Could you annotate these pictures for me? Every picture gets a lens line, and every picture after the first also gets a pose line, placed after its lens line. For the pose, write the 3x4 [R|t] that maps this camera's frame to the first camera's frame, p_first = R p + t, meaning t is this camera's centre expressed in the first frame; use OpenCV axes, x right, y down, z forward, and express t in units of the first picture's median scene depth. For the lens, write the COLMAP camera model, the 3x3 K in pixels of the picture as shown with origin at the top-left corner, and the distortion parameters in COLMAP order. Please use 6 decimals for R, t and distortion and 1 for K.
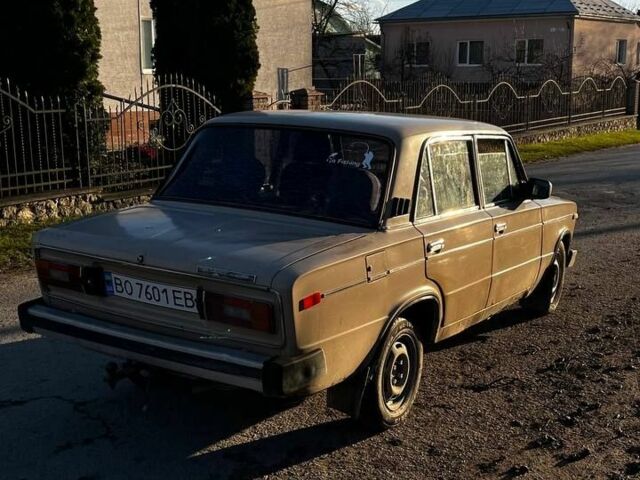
lens RADIAL K [[871.8, 0, 319.8], [0, 871.8, 242.6], [0, 0, 1]] dist [0.022114, 0.000000]
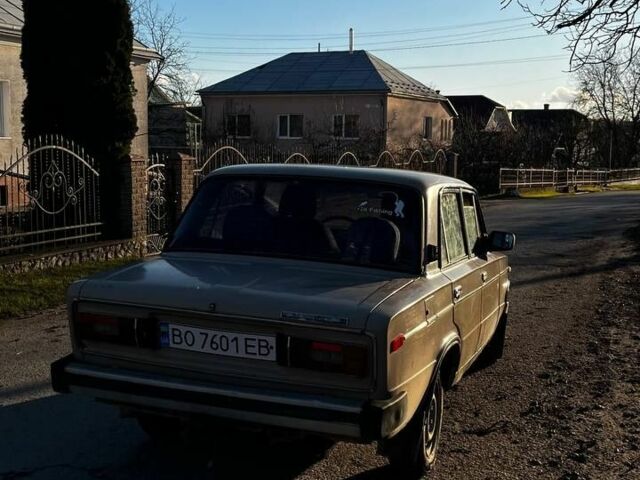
lens RADIAL K [[871.8, 0, 316.3], [0, 871.8, 243.3], [0, 0, 1]] dist [0.022114, 0.000000]
pose [[0.976904, -0.007902, 0.213533, -0.233965], [0.025064, 0.996655, -0.077787, 0.020974], [-0.212204, 0.081343, 0.973834, 0.024091]]
